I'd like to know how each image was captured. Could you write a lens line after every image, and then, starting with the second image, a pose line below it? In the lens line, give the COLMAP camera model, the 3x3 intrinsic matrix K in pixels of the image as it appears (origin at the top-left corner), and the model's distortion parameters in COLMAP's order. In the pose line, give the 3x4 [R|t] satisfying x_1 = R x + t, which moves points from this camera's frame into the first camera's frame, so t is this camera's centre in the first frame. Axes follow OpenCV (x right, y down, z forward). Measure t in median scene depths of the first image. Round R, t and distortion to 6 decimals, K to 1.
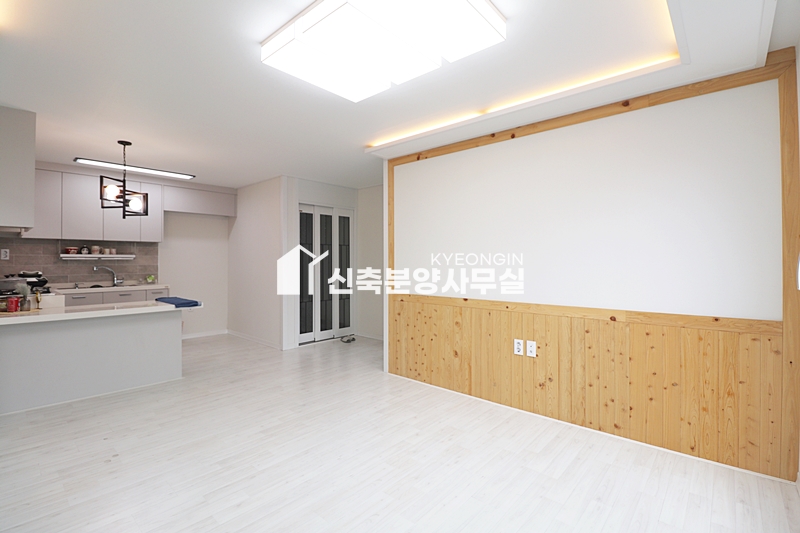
lens RADIAL K [[373.3, 0, 403.4], [0, 373.3, 261.8], [0, 0, 1]] dist [-0.030372, -0.000957]
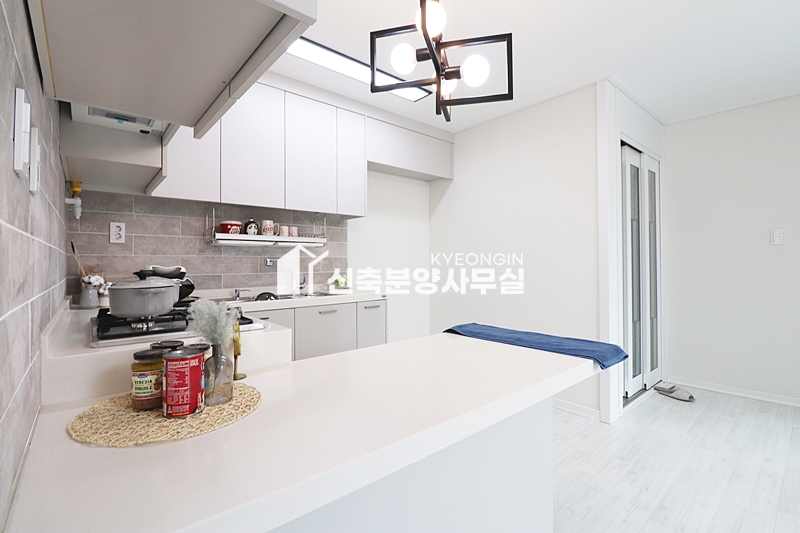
lens RADIAL K [[371.5, 0, 397.4], [0, 371.5, 262.2], [0, 0, 1]] dist [-0.018927, -0.000244]
pose [[0.988474, -0.004698, -0.151316, -0.588205], [0.004164, 0.999984, -0.003847, 0.022172], [0.151332, 0.003172, 0.988478, 0.501983]]
